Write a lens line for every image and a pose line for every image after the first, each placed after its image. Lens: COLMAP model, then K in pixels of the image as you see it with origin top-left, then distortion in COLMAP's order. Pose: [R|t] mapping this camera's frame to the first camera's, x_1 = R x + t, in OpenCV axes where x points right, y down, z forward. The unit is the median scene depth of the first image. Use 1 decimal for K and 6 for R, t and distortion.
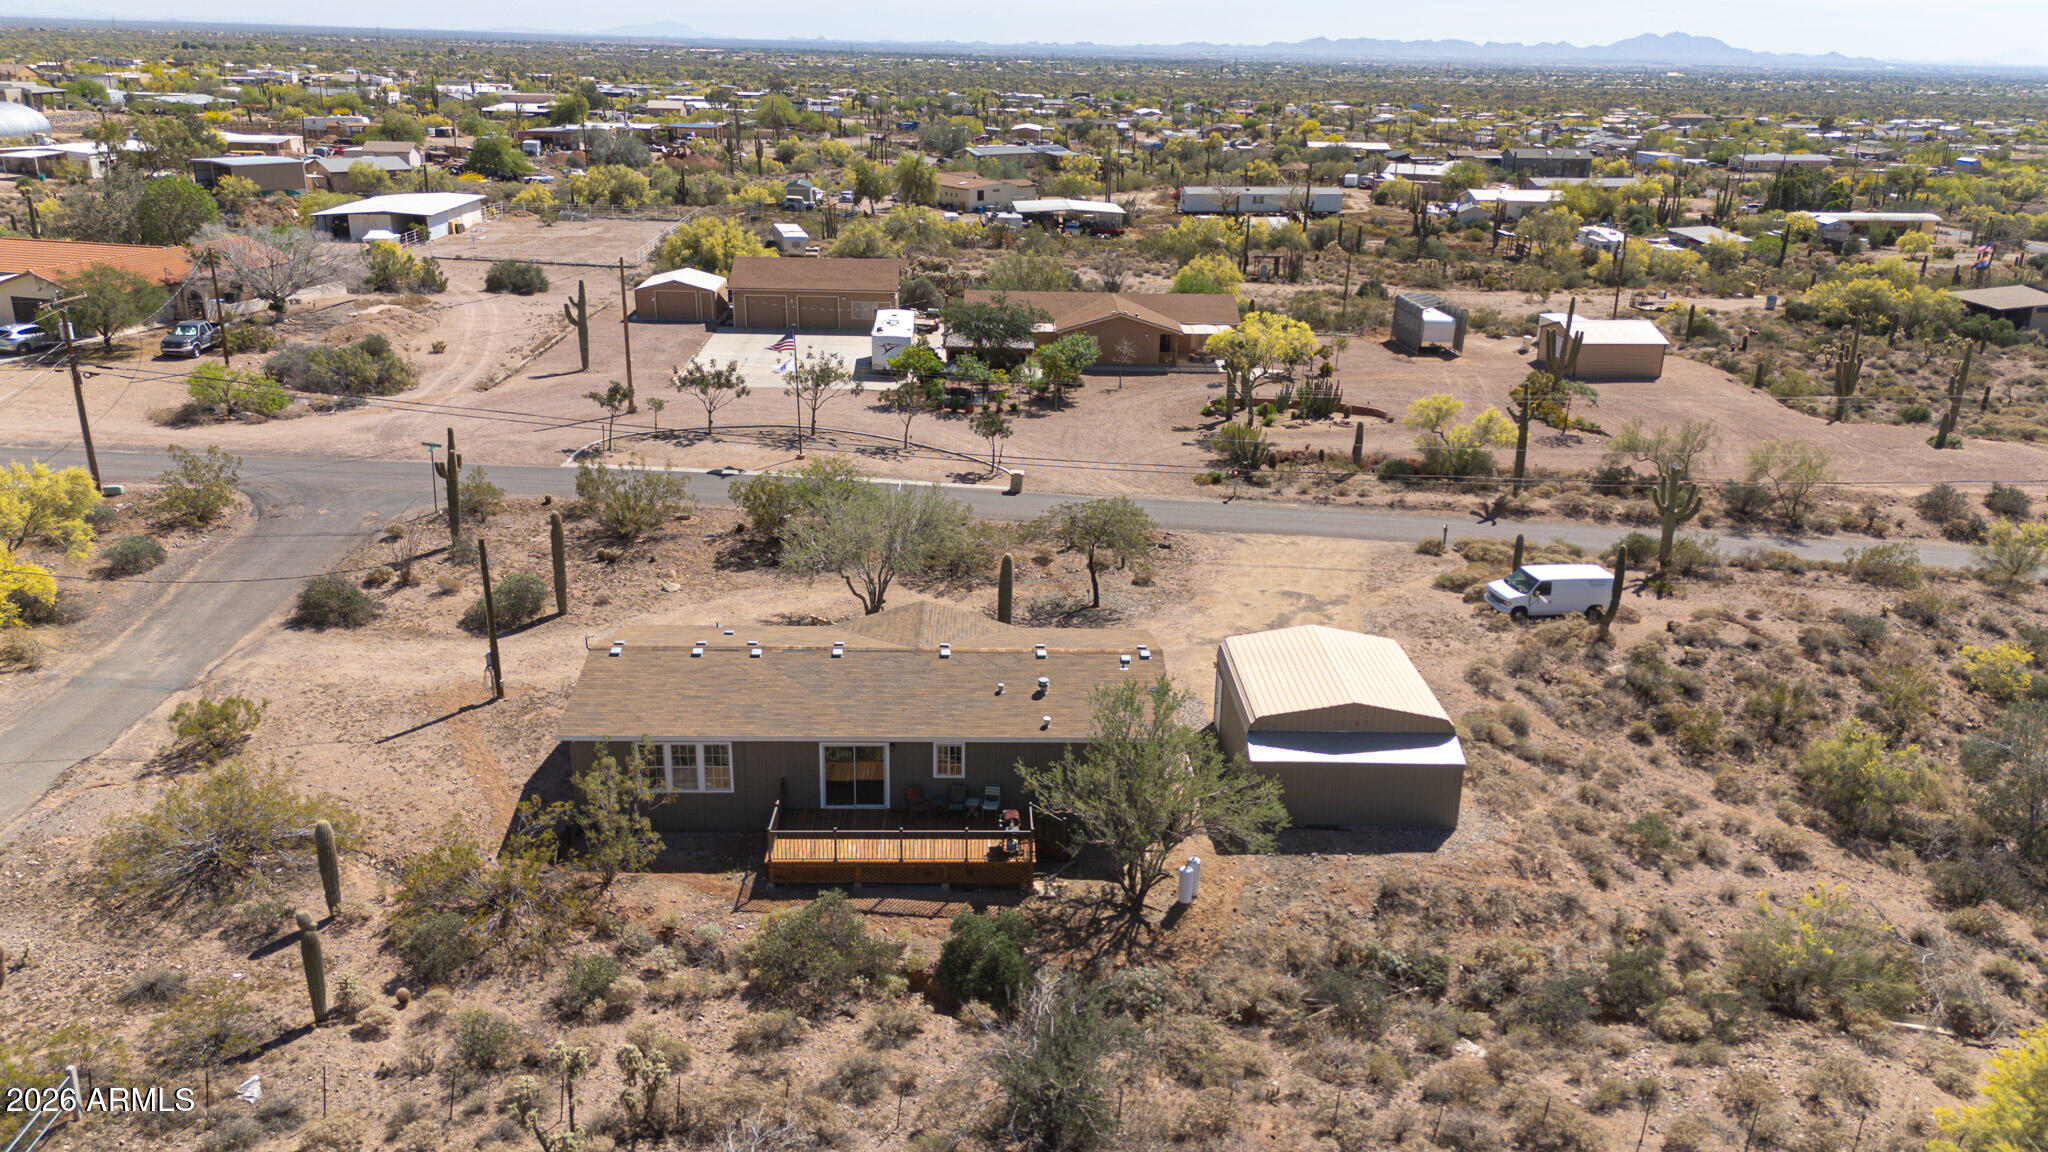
lens RADIAL K [[1504.5, 0, 1036.2], [0, 1504.5, 579.2], [0, 0, 1]] dist [0.077364, -0.073805]
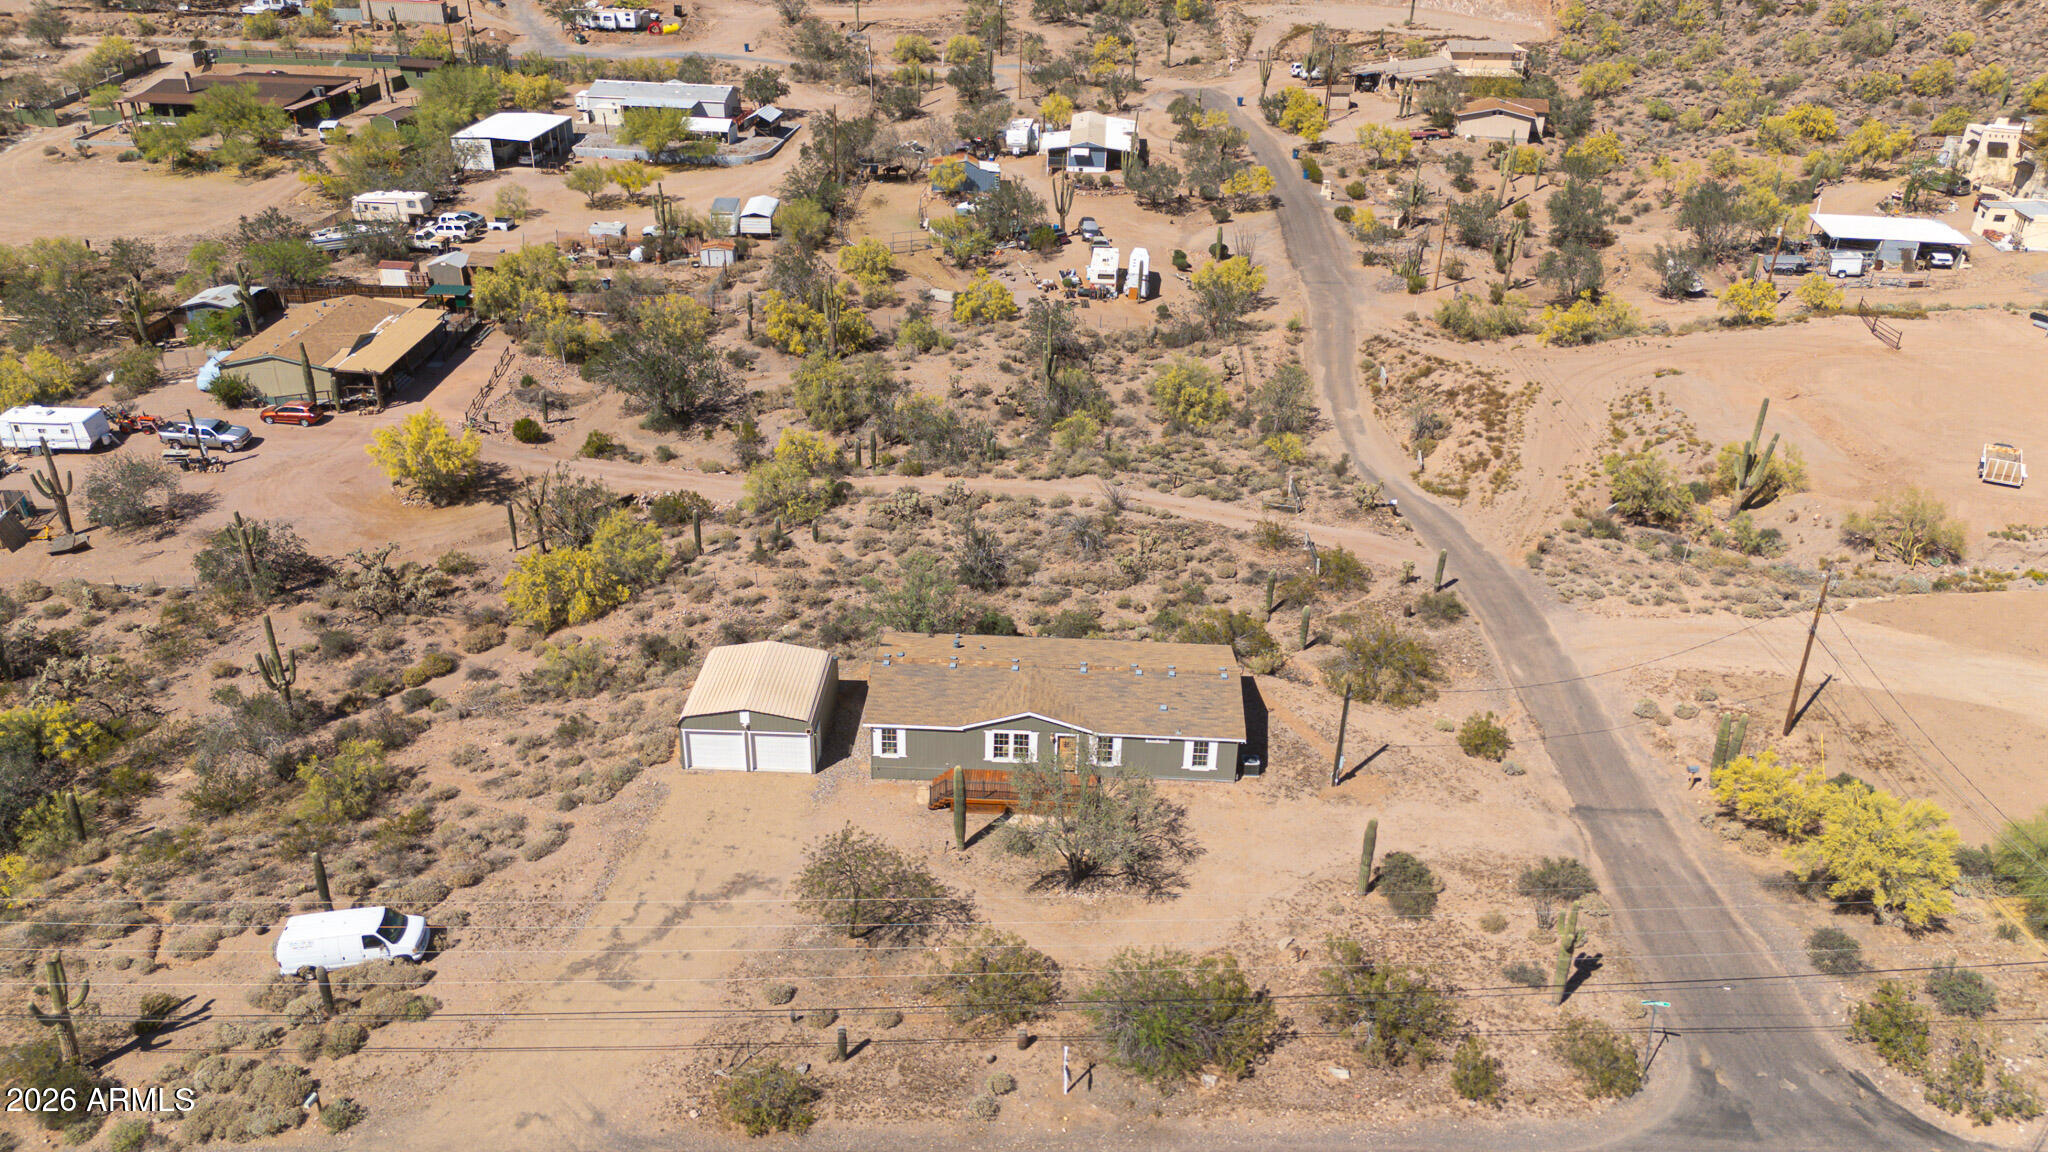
lens RADIAL K [[1511.3, 0, 1032.6], [0, 1511.3, 573.9], [0, 0, 1]] dist [0.077777, -0.076082]
pose [[-0.997176, -0.065733, 0.036318, -0.096452], [-0.018944, 0.688131, 0.725339, -0.866271], [-0.072670, 0.722603, -0.687433, 1.509691]]
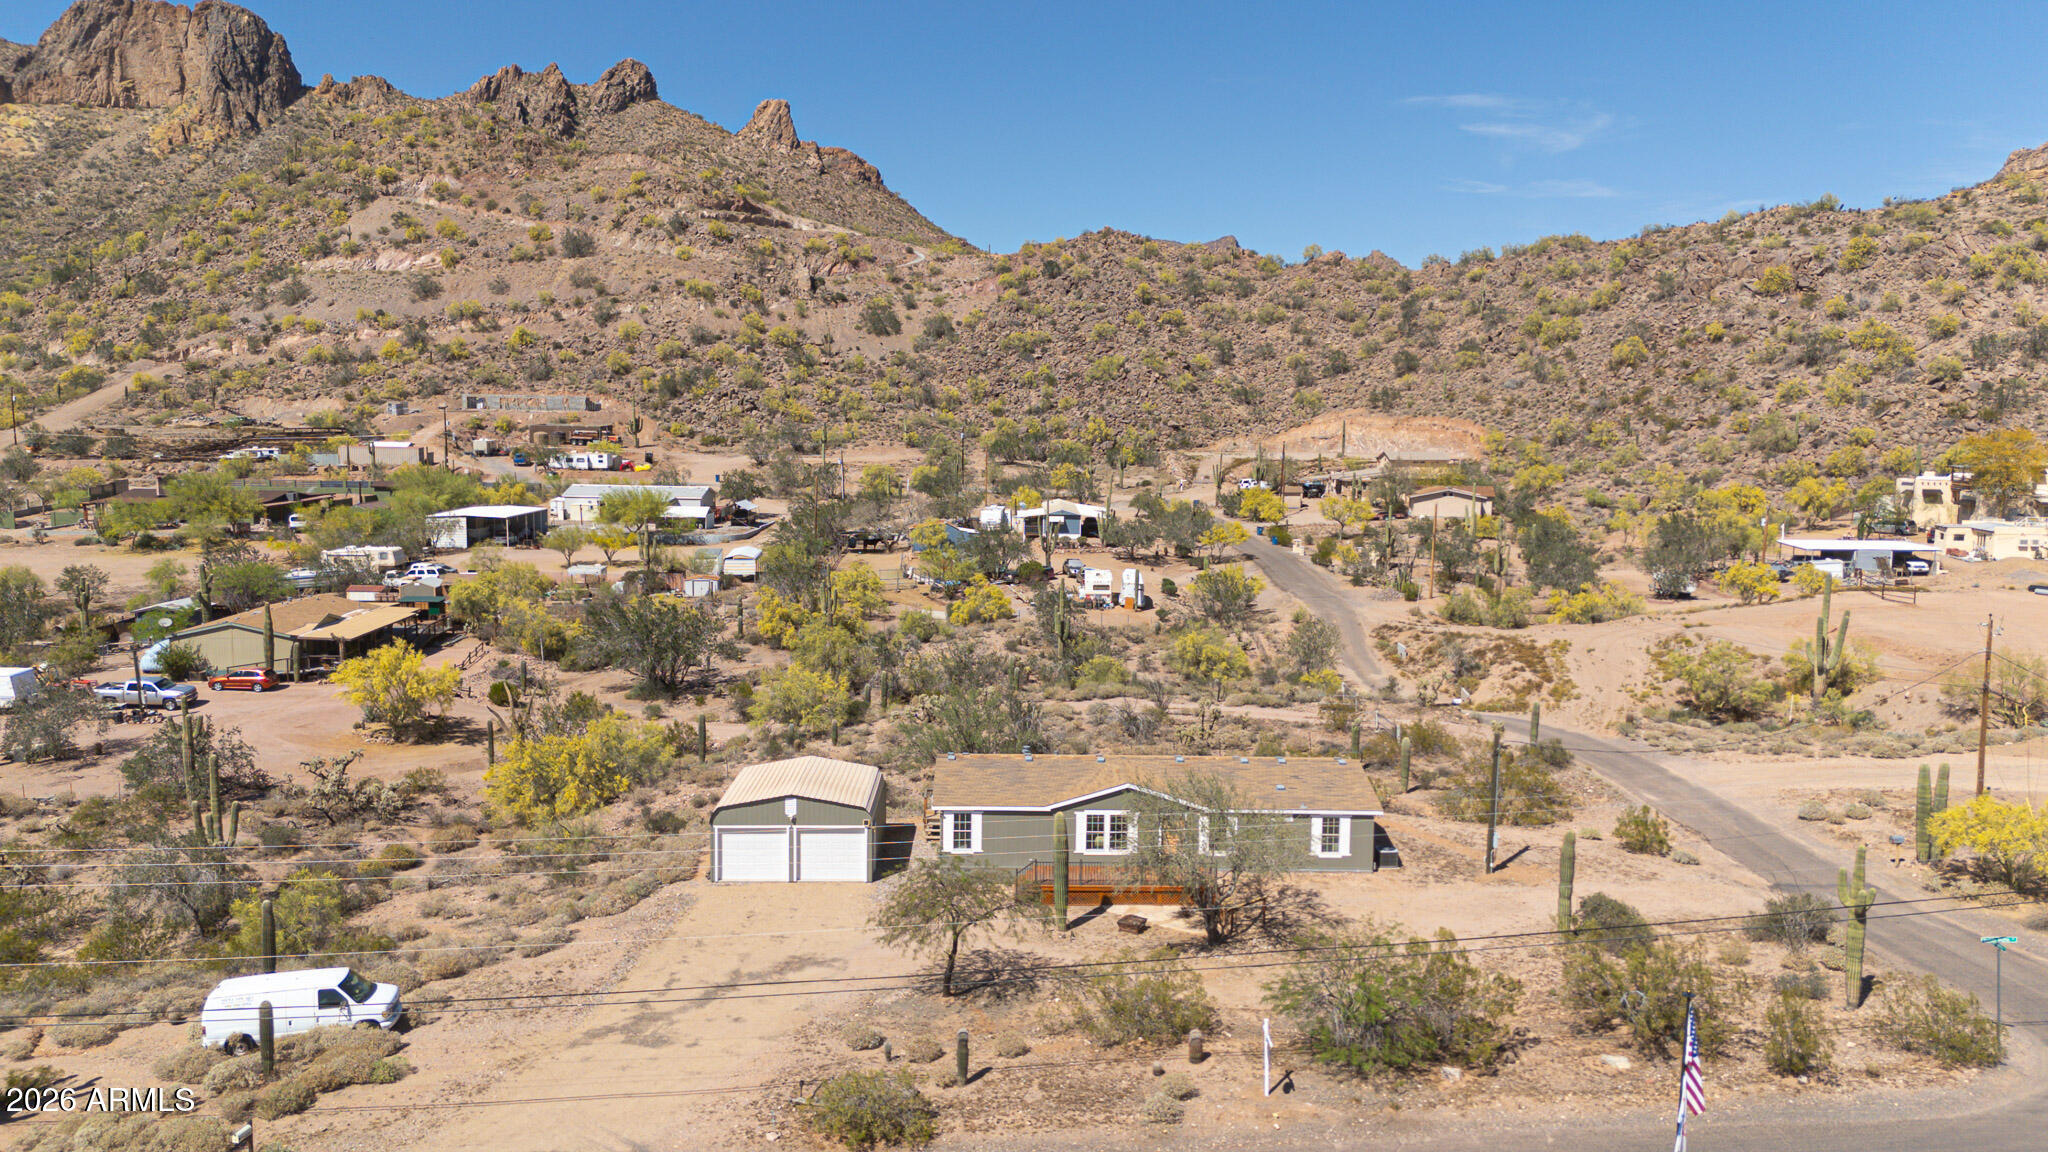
lens RADIAL K [[1508.9, 0, 1033.1], [0, 1508.9, 577.1], [0, 0, 1]] dist [0.082540, -0.082524]
pose [[-0.999493, -0.031825, 0.001301, 0.002622], [-0.028060, 0.899119, 0.436803, -0.519568], [-0.015071, 0.436545, -0.899556, 1.617723]]
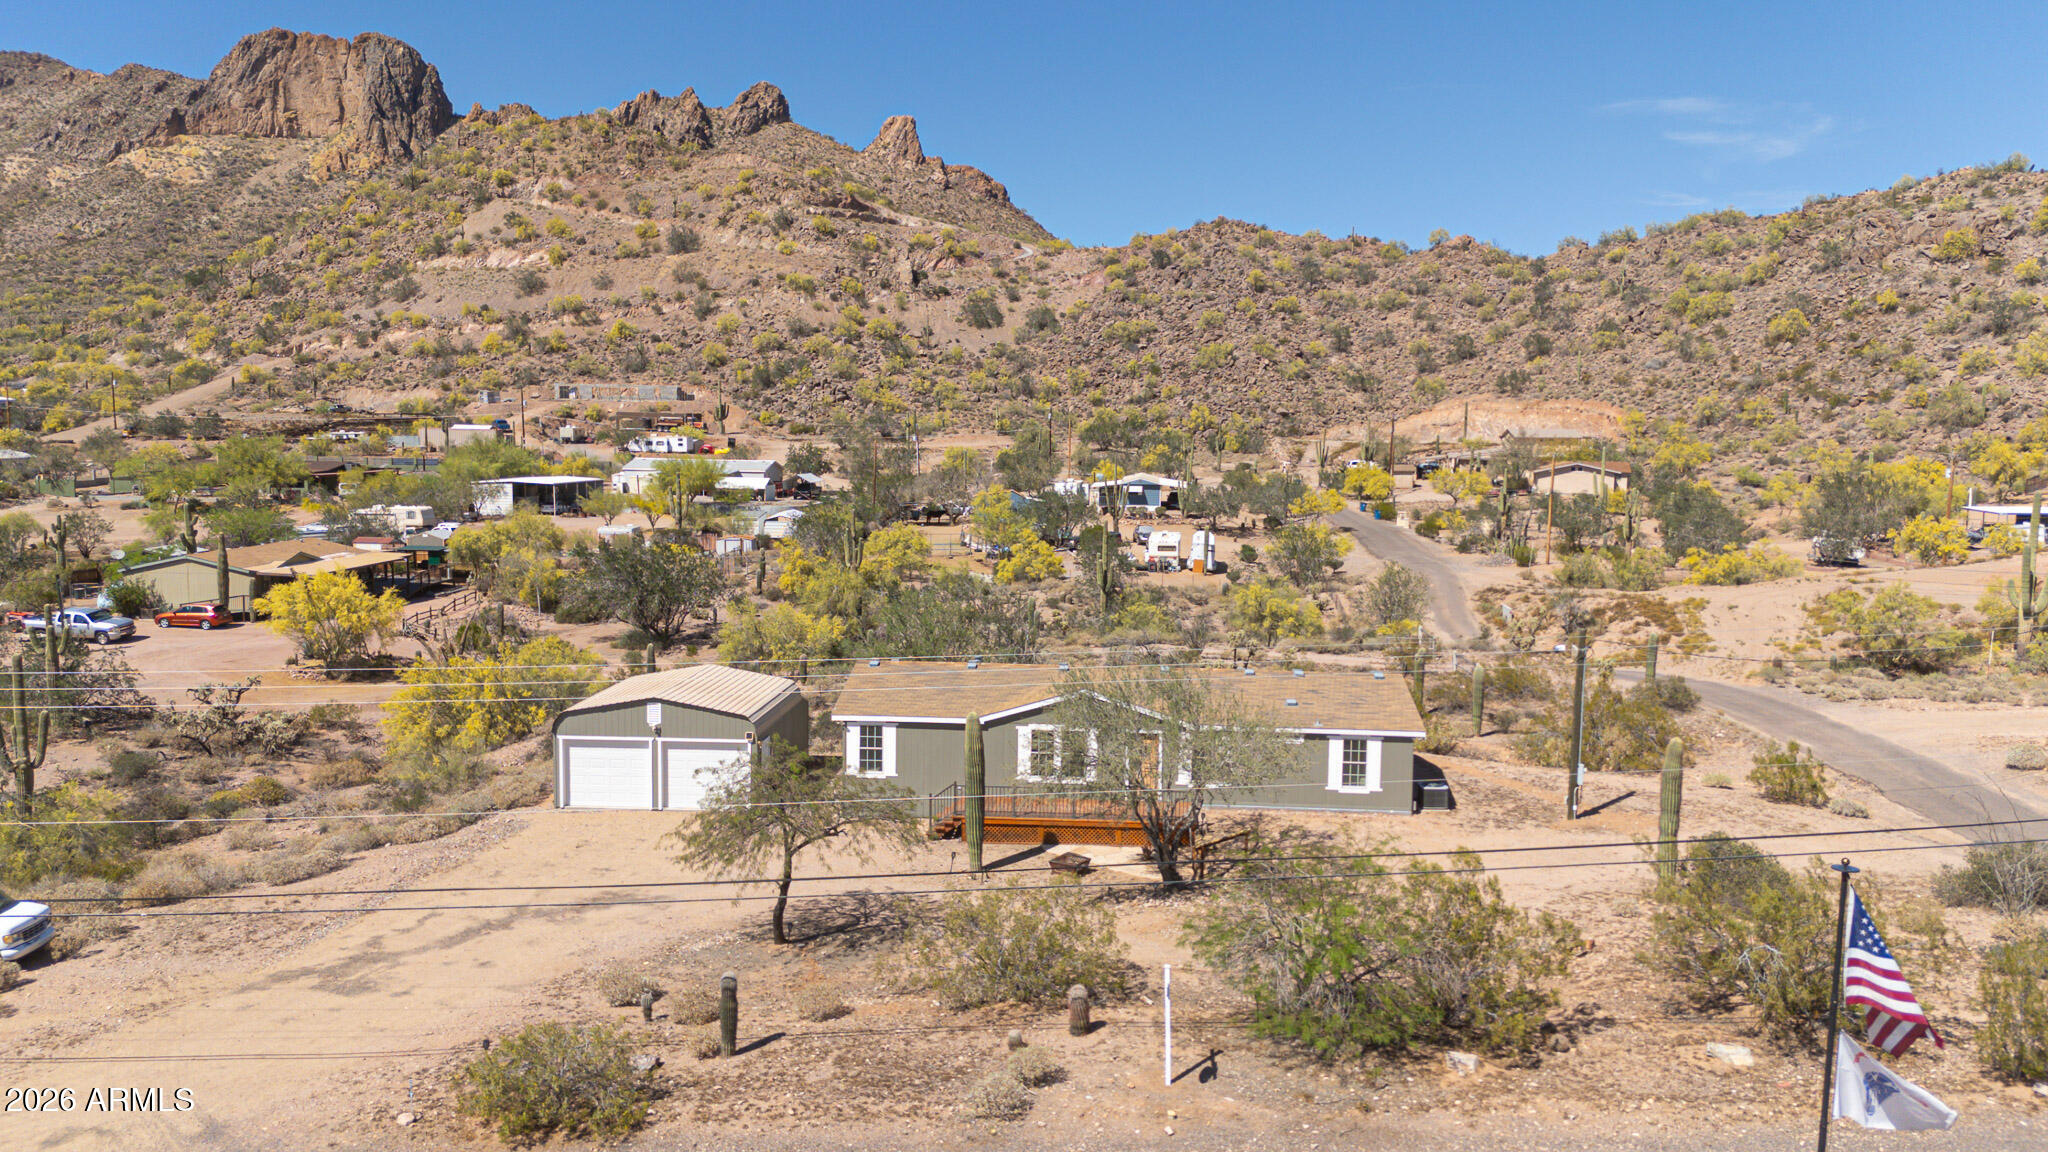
lens RADIAL K [[1508.3, 0, 1033.3], [0, 1508.3, 576.7], [0, 0, 1]] dist [0.079533, -0.076795]
pose [[-0.995173, -0.040301, 0.089482, -0.097934], [0.001182, 0.906801, 0.421557, -0.344090], [-0.098131, 0.419628, -0.902376, 1.452236]]
